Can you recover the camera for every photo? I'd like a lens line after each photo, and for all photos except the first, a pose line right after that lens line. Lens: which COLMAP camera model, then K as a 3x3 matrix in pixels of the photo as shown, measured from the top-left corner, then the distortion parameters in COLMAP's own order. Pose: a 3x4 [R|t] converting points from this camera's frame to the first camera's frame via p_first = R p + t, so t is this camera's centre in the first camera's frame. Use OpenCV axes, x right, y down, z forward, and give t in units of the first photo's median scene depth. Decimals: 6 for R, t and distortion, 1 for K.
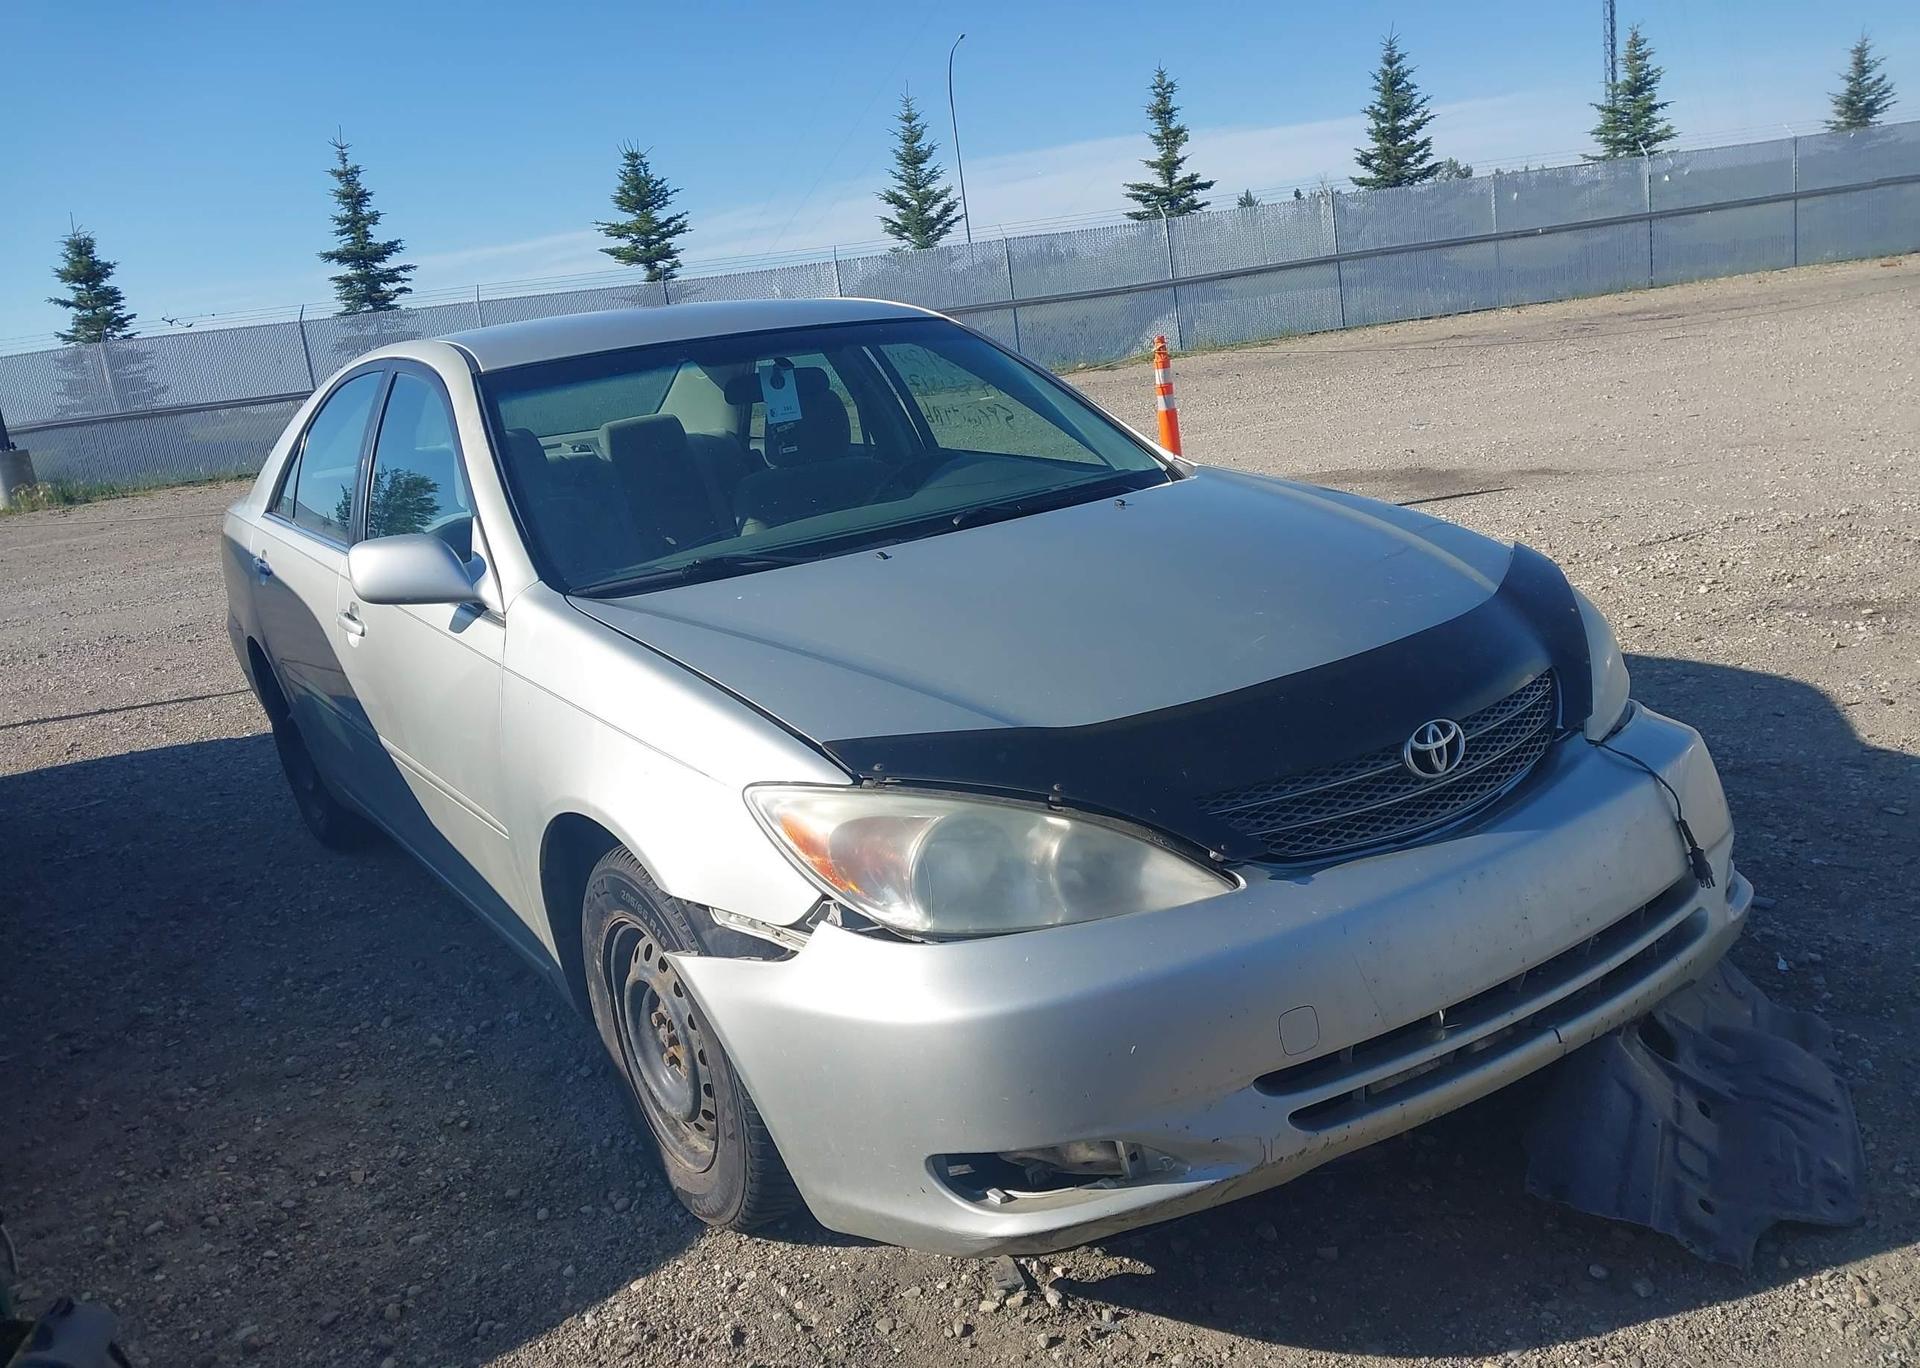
lens RADIAL K [[1531.4, 0, 956.7], [0, 1531.4, 719.1], [0, 0, 1]] dist [-0.002081, -0.003646]
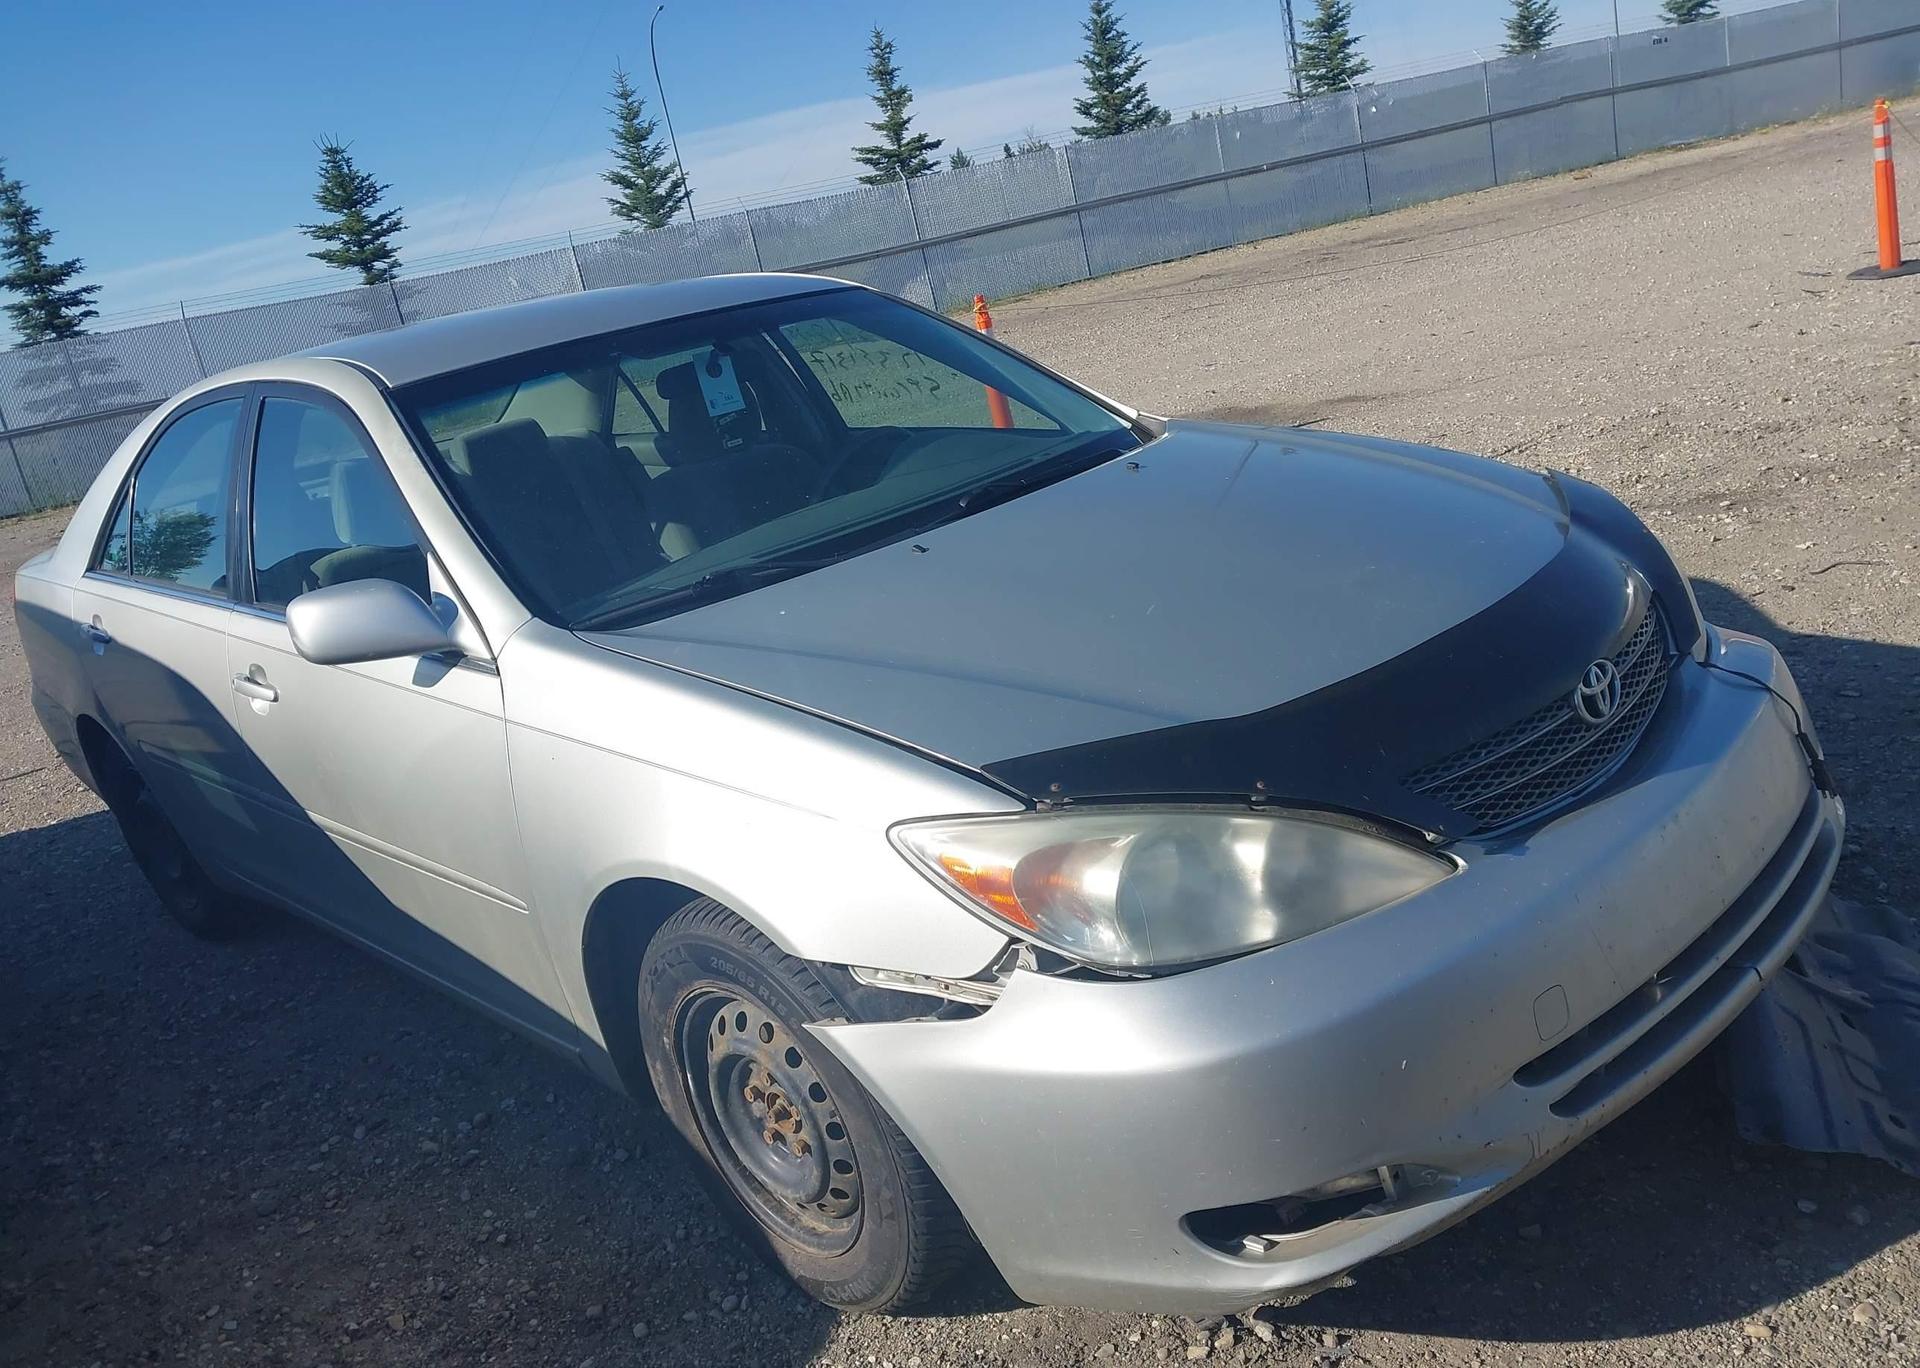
lens RADIAL K [[1524.8, 0, 964.0], [0, 1524.8, 724.6], [0, 0, 1]] dist [0.002960, -0.002858]
pose [[0.981107, -0.120751, 0.151158, -0.090829], [0.117271, 0.992592, 0.031760, -0.015254], [-0.153873, -0.013433, 0.987999, 0.053805]]
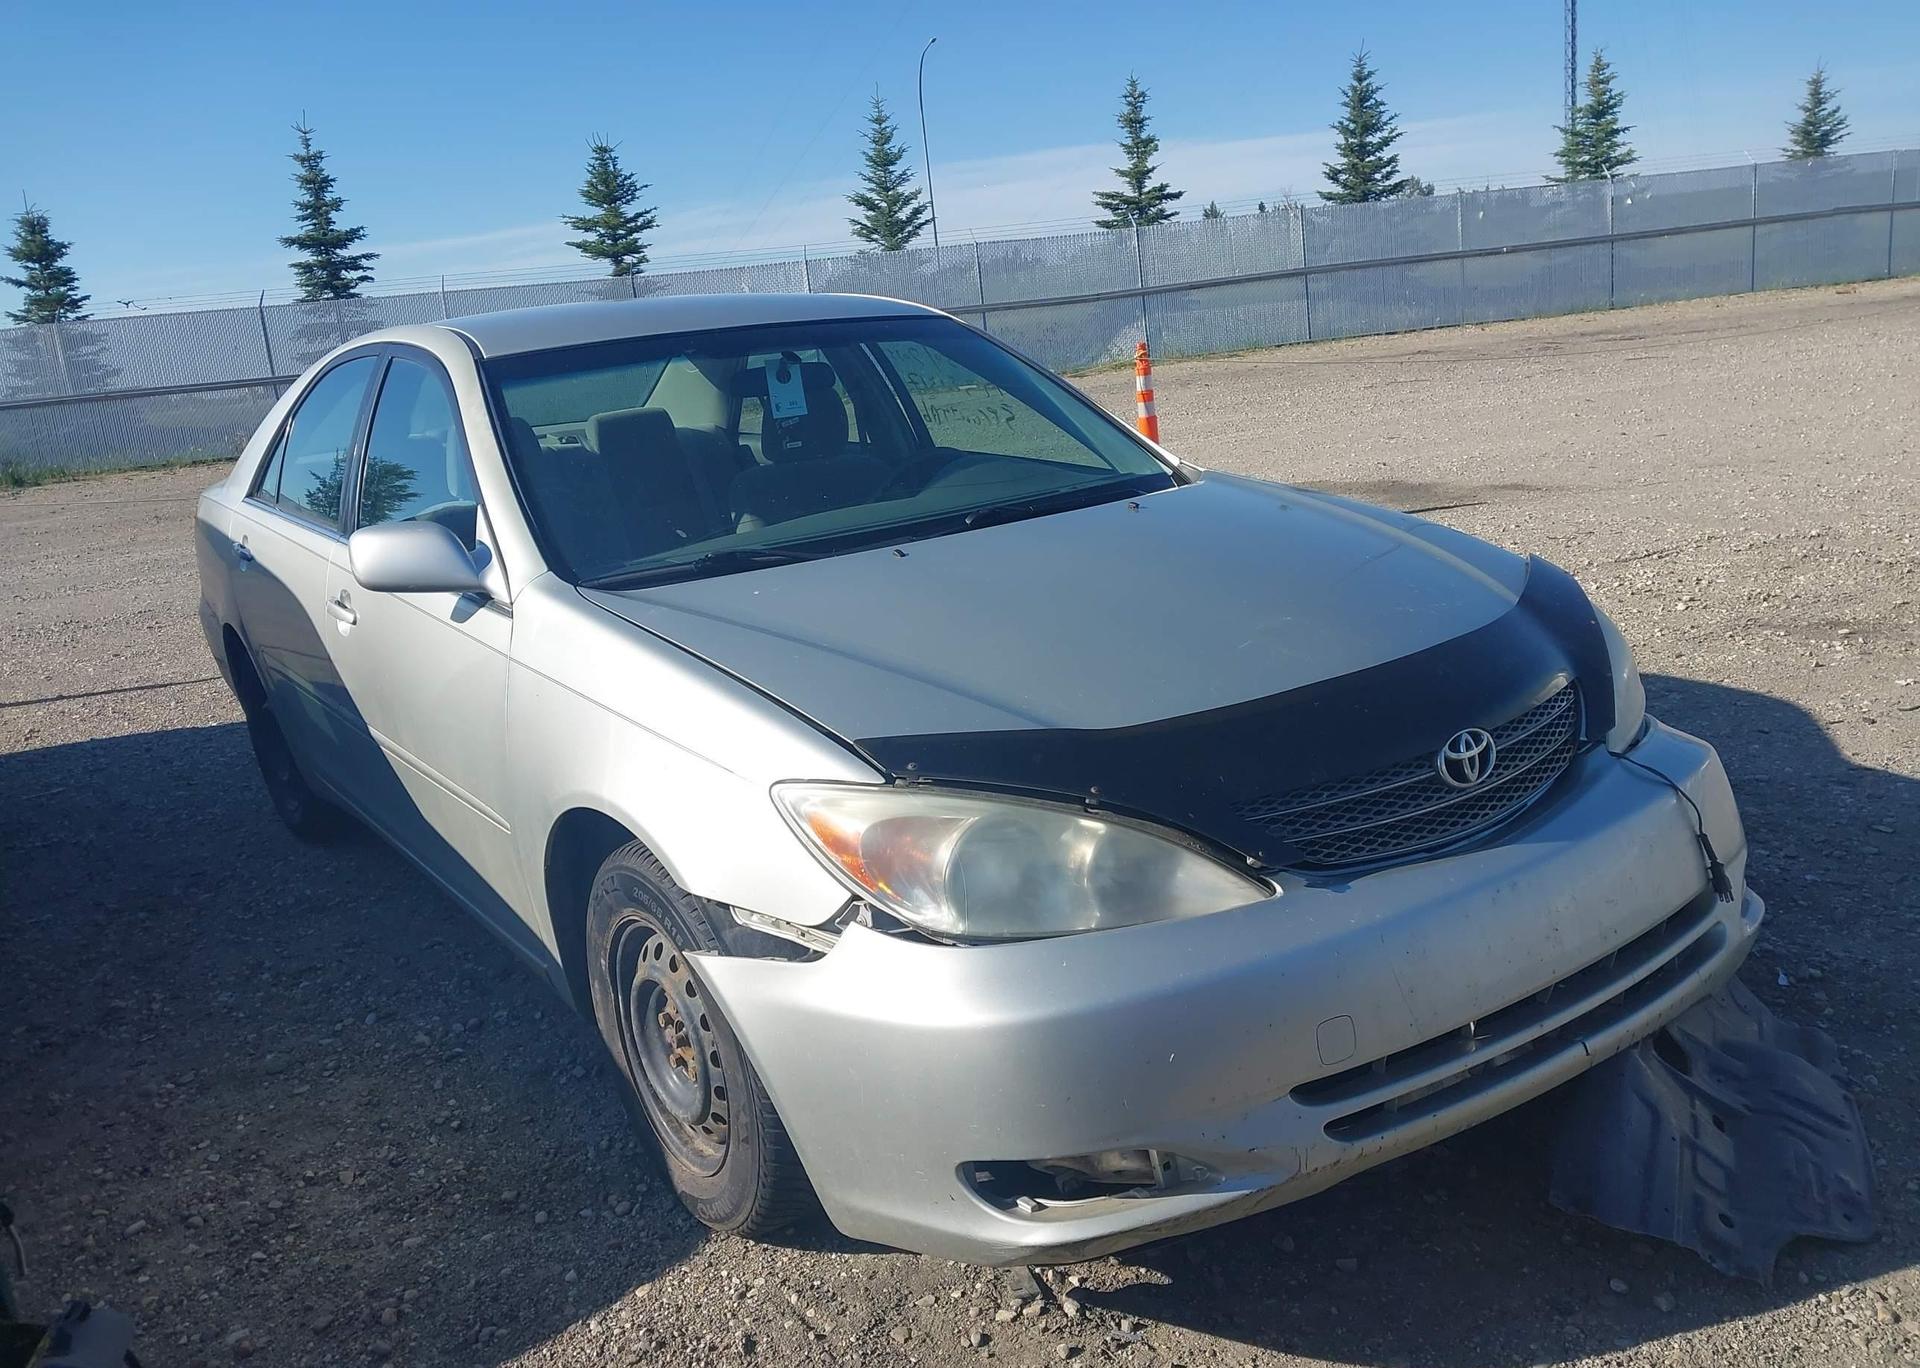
lens RADIAL K [[1531.4, 0, 956.7], [0, 1531.4, 719.1], [0, 0, 1]] dist [-0.002081, -0.003646]
pose [[0.999400, 0.018689, 0.029162, -0.020132], [-0.018616, 0.999823, -0.002794, 0.001262], [-0.029209, 0.002250, 0.999571, 0.006506]]
